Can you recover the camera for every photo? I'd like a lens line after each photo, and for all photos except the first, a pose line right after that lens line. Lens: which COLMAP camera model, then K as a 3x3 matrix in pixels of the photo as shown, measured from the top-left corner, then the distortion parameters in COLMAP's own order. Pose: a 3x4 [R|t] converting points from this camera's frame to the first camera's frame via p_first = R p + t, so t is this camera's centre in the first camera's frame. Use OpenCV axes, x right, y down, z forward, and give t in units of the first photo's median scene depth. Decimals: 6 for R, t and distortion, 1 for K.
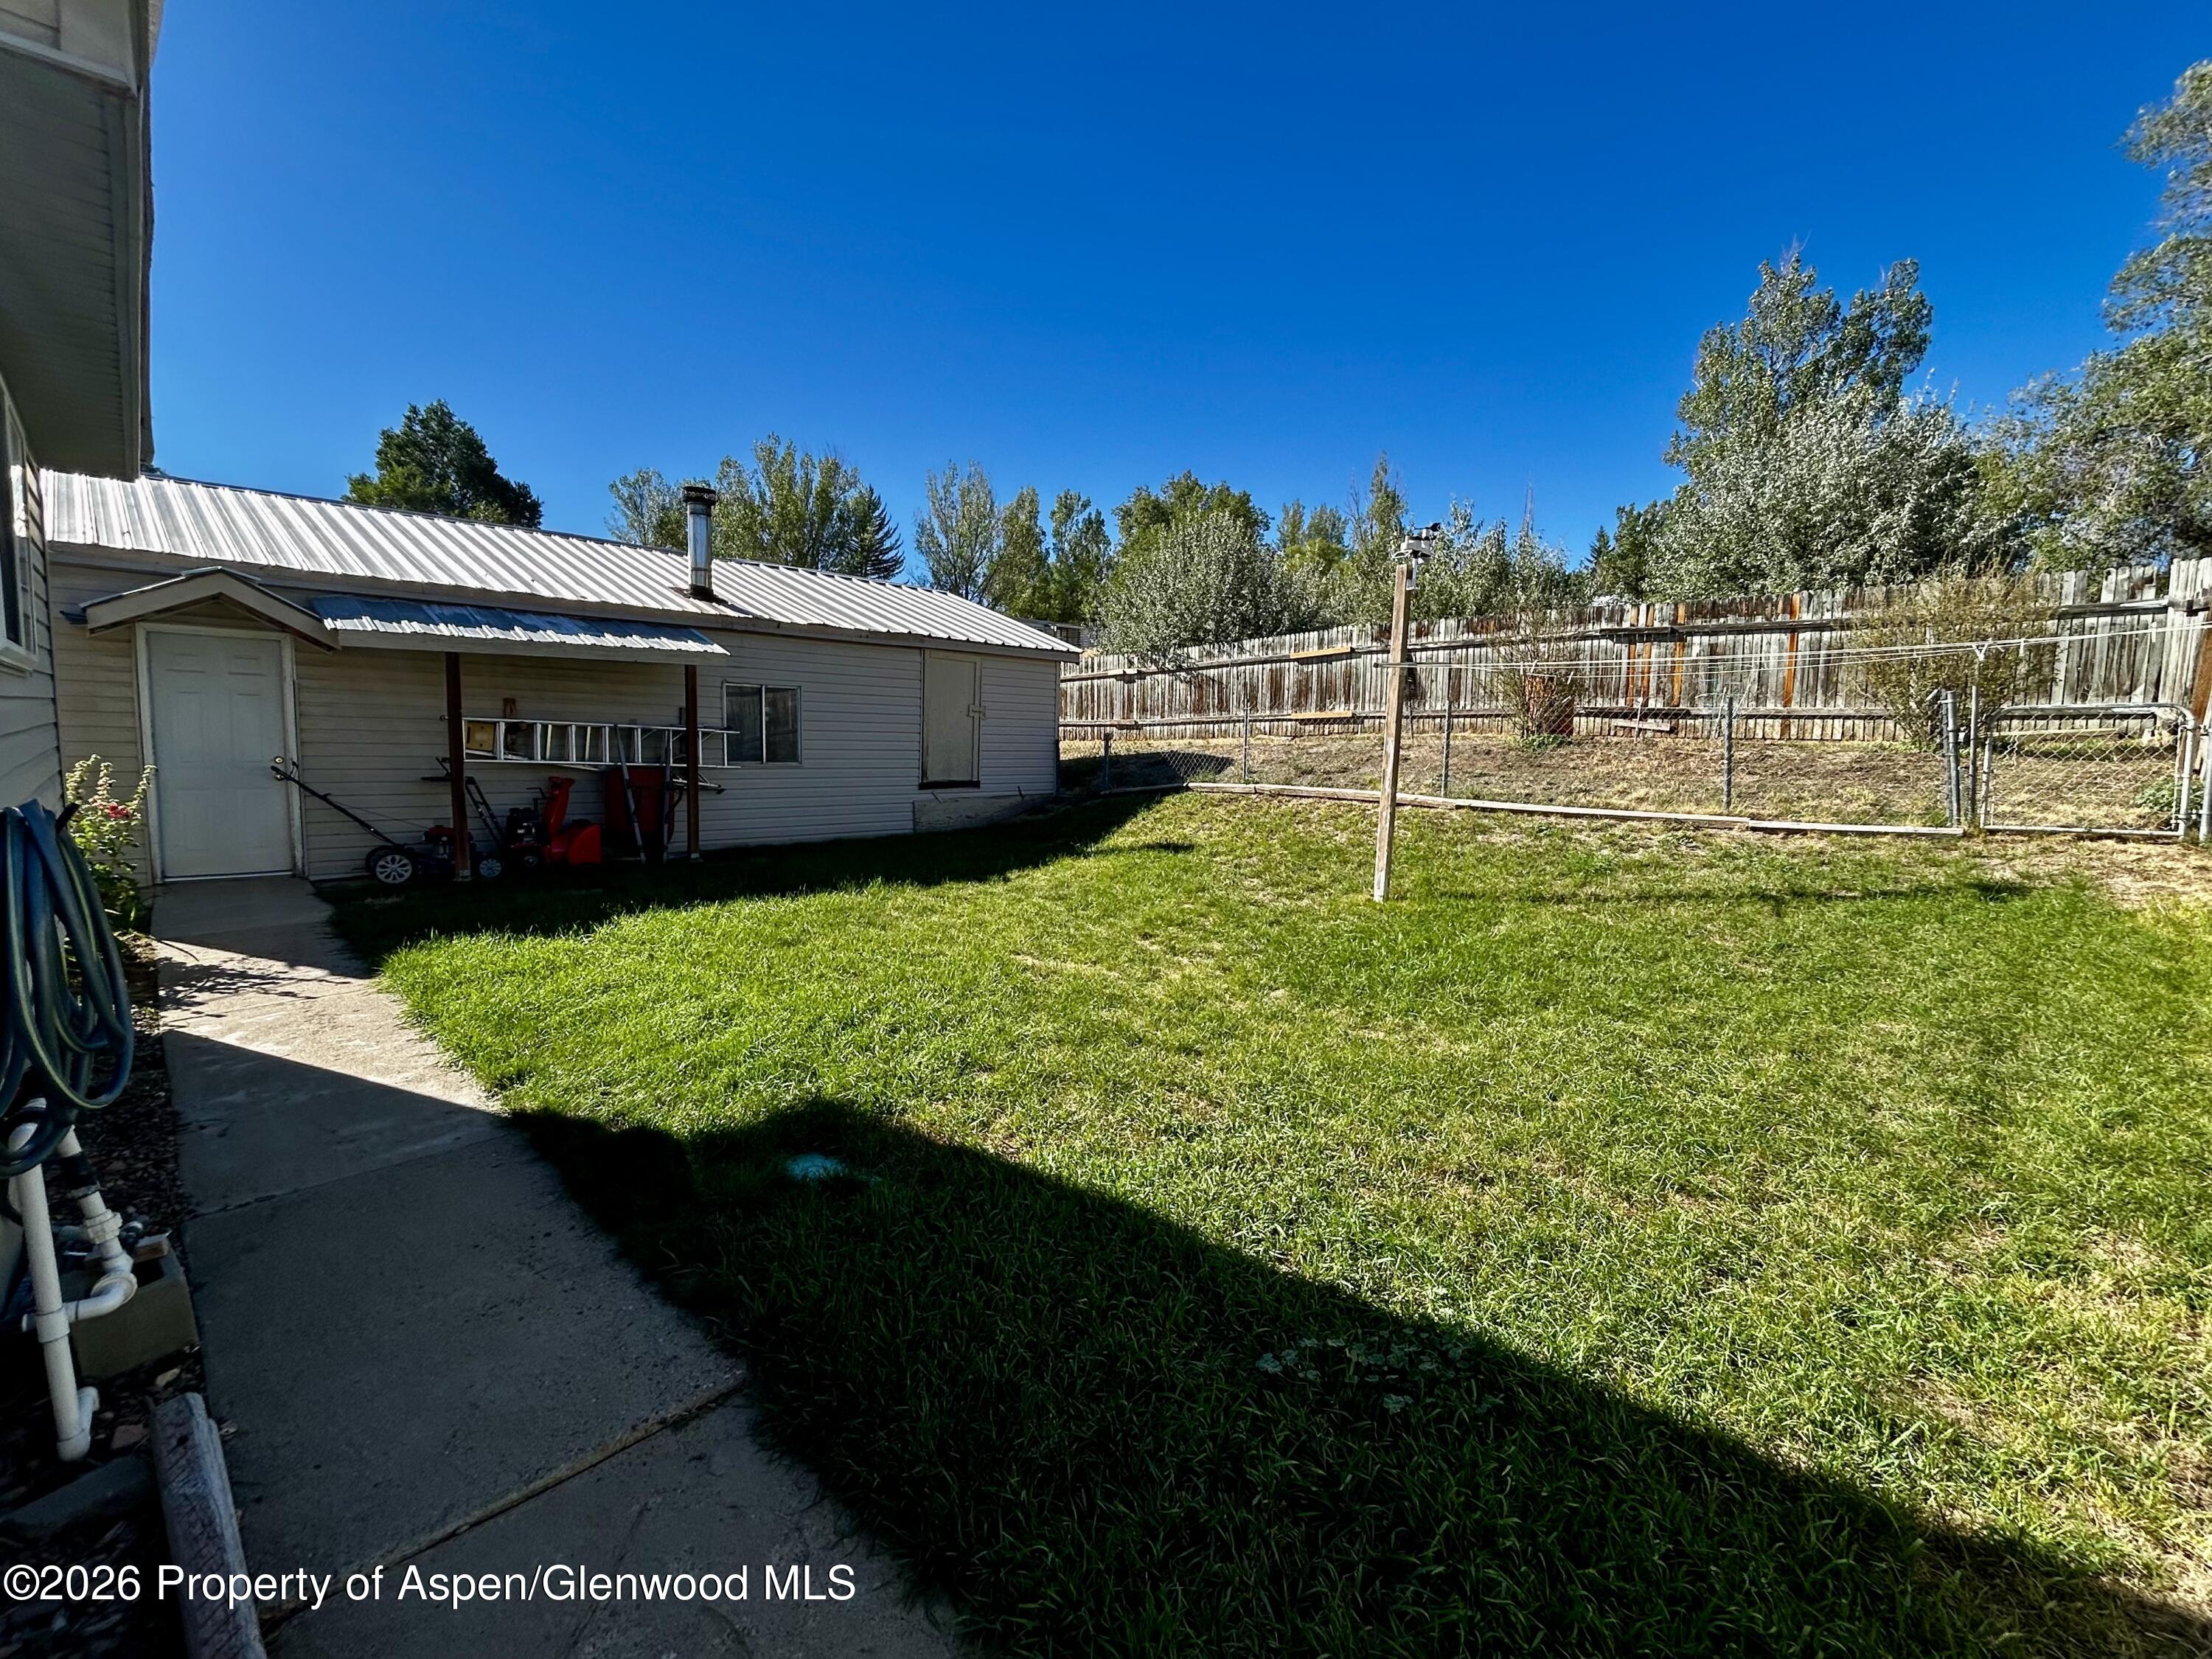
lens RADIAL K [[951.0, 0, 1106.0], [0, 951.0, 829.5], [0, 0, 1]] dist [-0.000381, 0.000071]
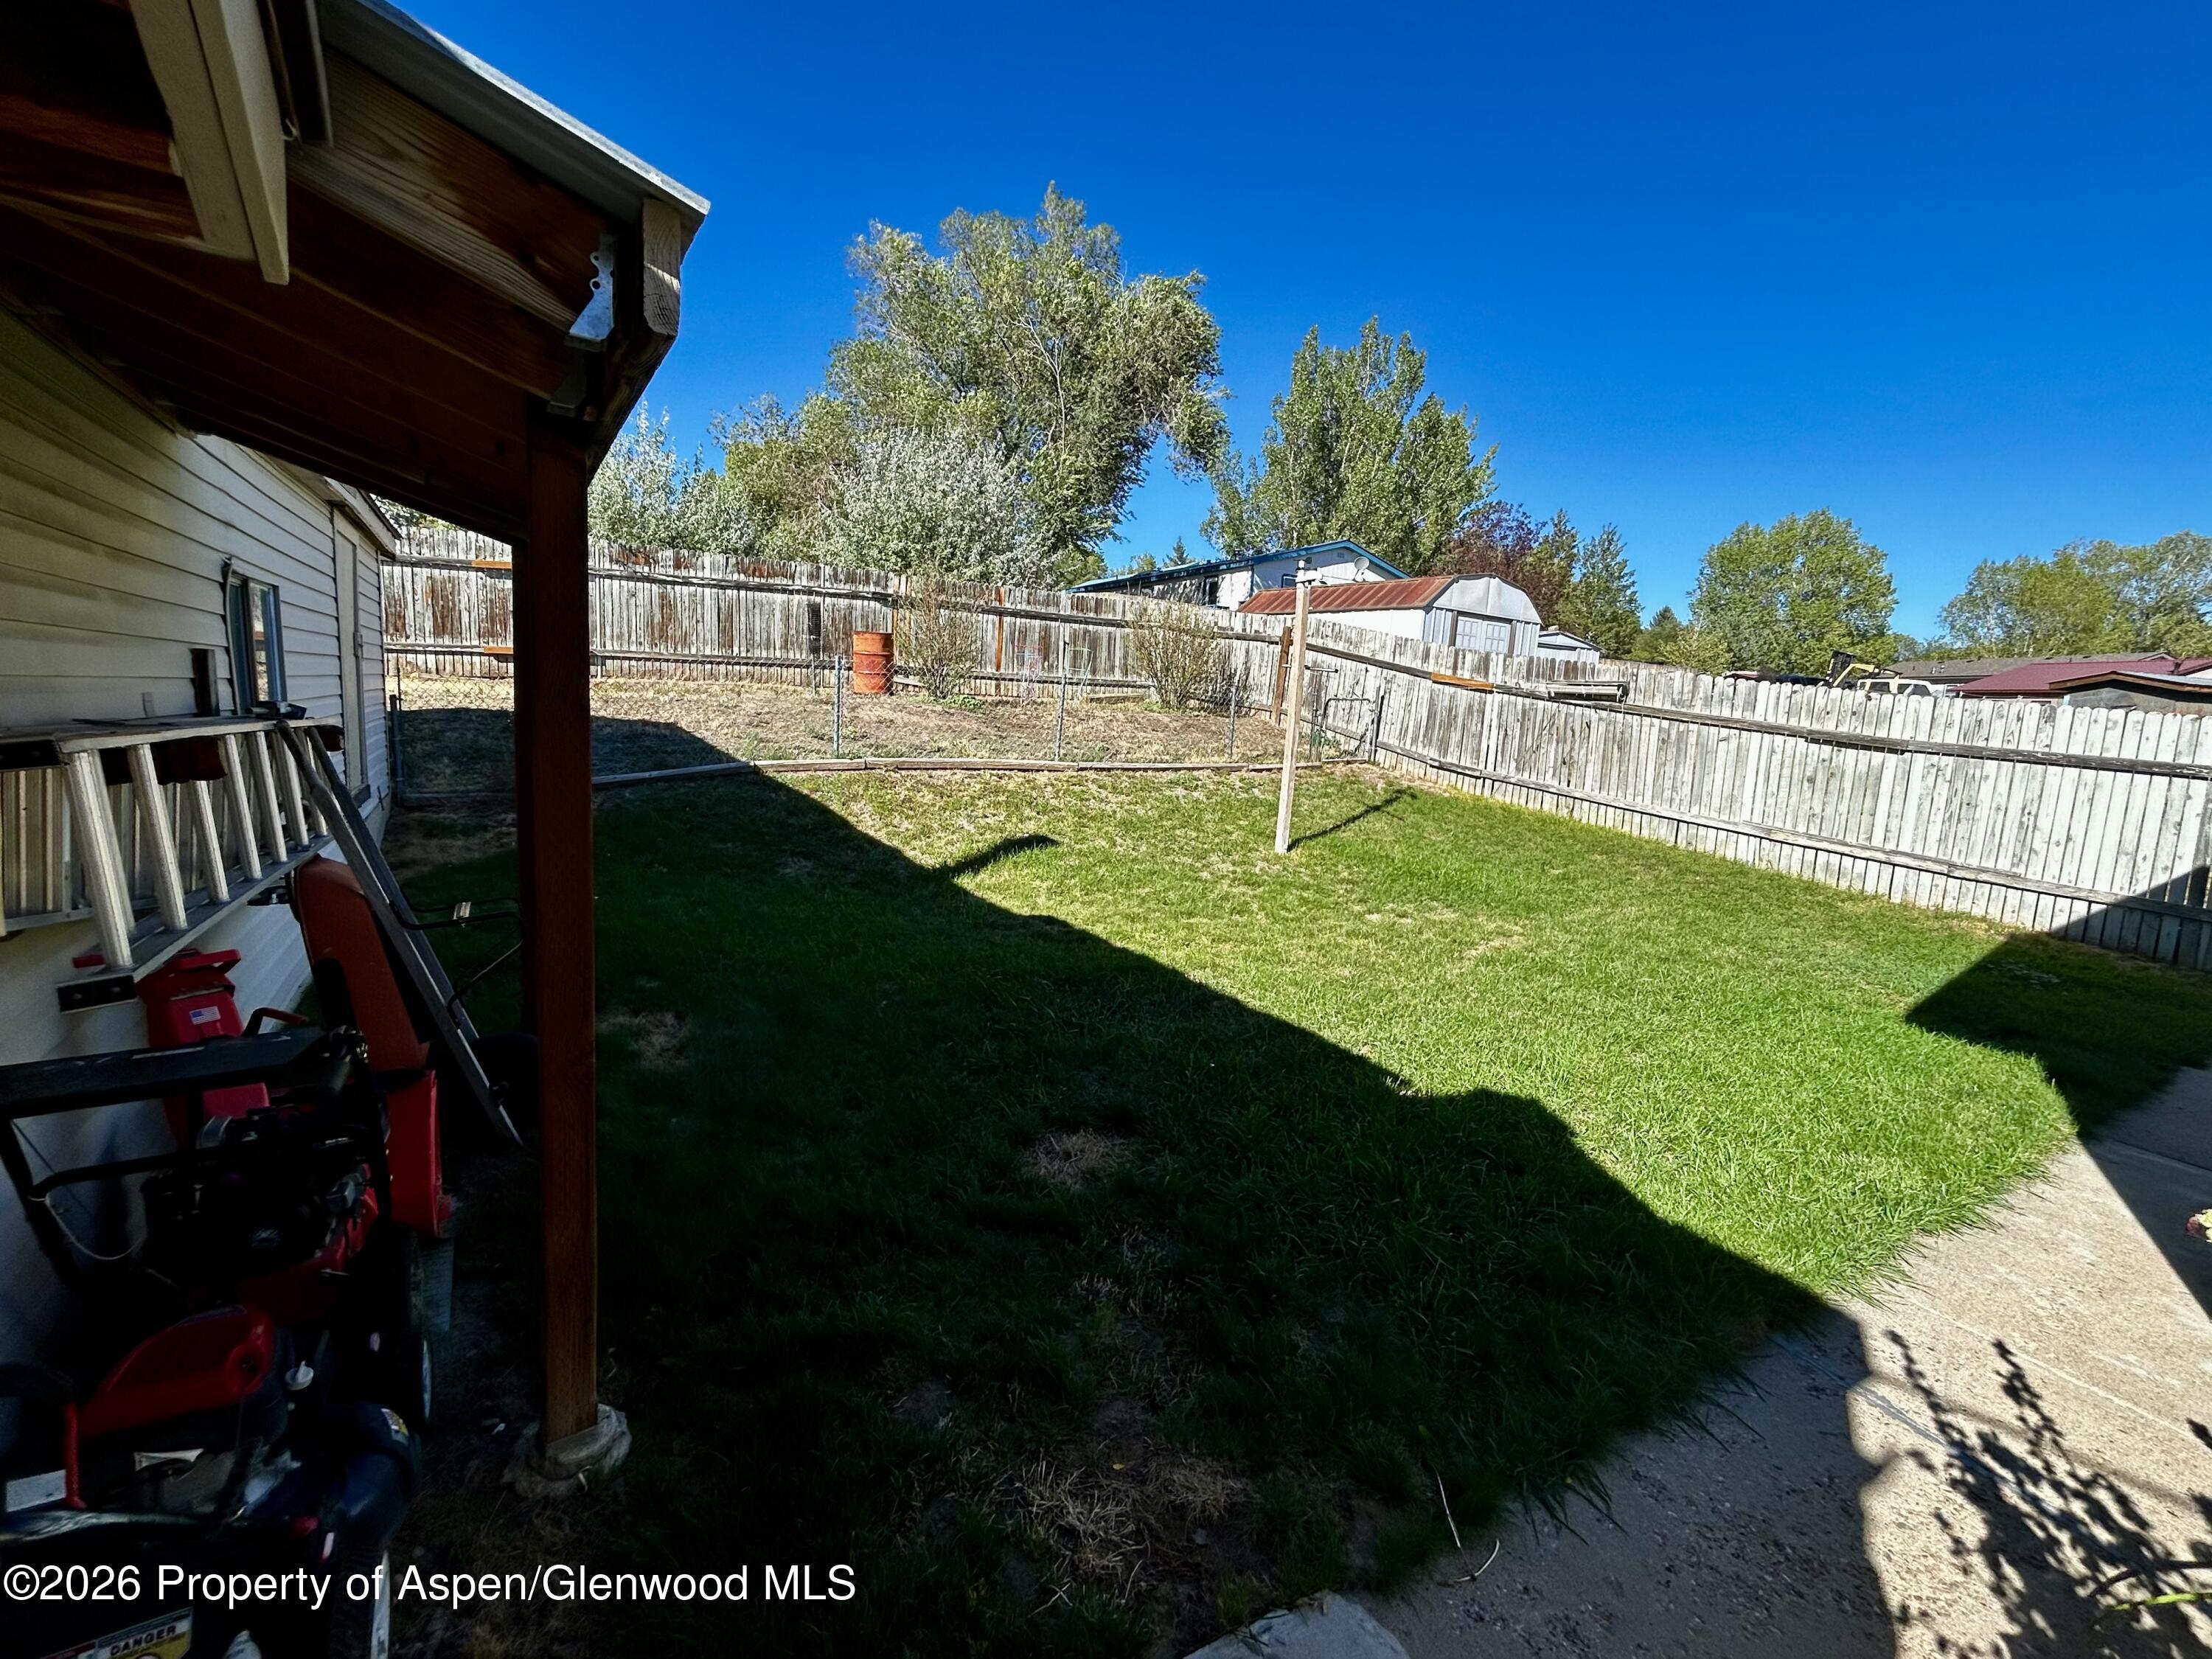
lens RADIAL K [[936.9, 0, 1106.0], [0, 936.9, 829.5], [0, 0, 1]] dist [0.002250, 0.000211]
pose [[0.234014, -0.143796, 0.961541, -0.498691], [0.052479, 0.989428, 0.135195, -0.069910], [-0.970816, 0.018823, 0.239086, 0.479447]]
